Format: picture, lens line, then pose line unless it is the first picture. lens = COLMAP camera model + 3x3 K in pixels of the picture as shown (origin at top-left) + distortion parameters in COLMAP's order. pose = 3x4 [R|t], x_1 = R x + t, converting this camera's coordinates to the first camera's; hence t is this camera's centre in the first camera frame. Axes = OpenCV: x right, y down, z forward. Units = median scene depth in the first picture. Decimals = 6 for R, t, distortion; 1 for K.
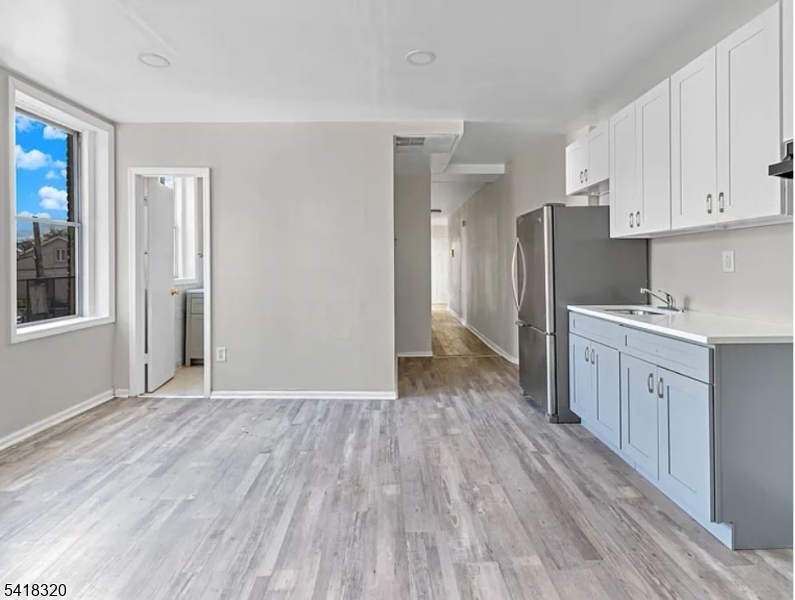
lens RADIAL K [[405.2, 0, 399.5], [0, 405.2, 268.9], [0, 0, 1]] dist [-0.000068, -0.000037]
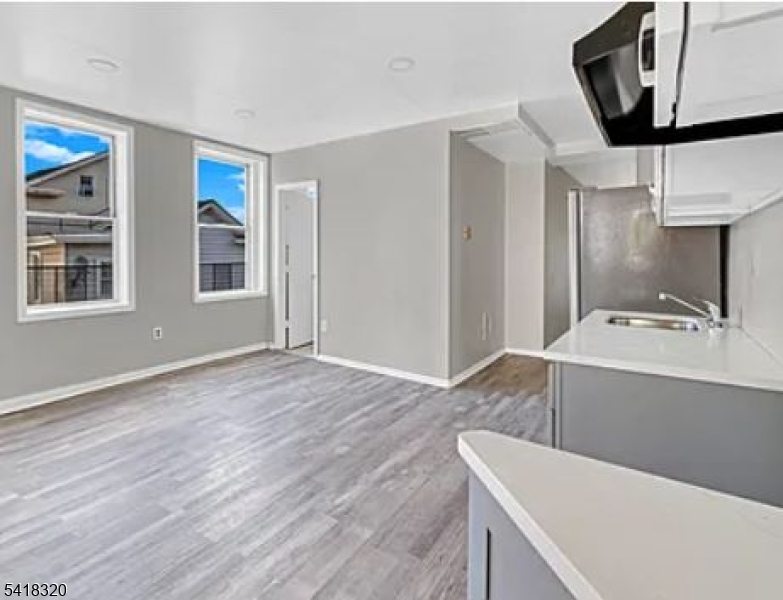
lens RADIAL K [[406.7, 0, 389.8], [0, 406.7, 266.0], [0, 0, 1]] dist [-0.002644, -0.000981]
pose [[0.824604, 0.022988, -0.565243, 0.638582], [-0.011904, 0.999658, 0.023289, -0.015225], [0.565585, -0.012475, 0.824596, 0.093935]]
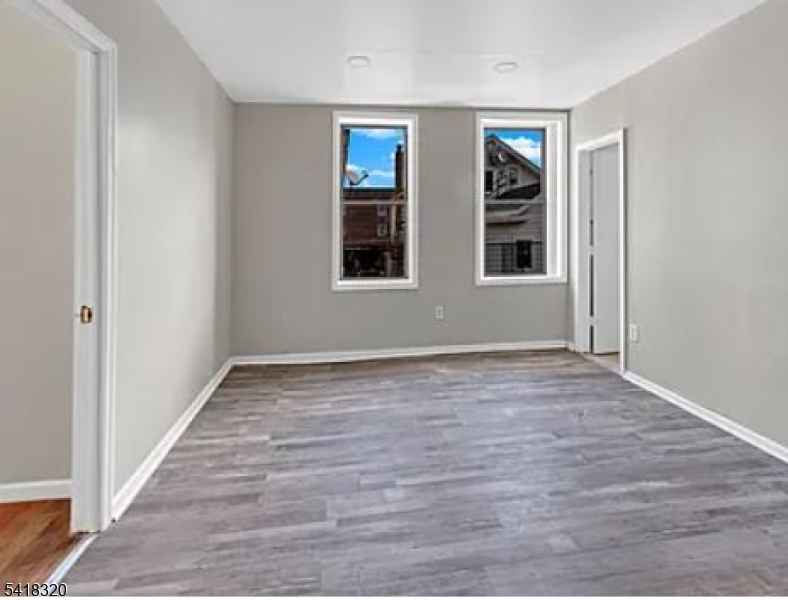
lens RADIAL K [[414.9, 0, 393.9], [0, 414.9, 238.4], [0, 0, 1]] dist [0.000166, -0.001092]
pose [[0.112674, 0.011732, -0.993563, 0.588806], [0.003611, 0.999919, 0.012216, -0.017404], [0.993625, -0.004965, 0.112622, 0.525473]]
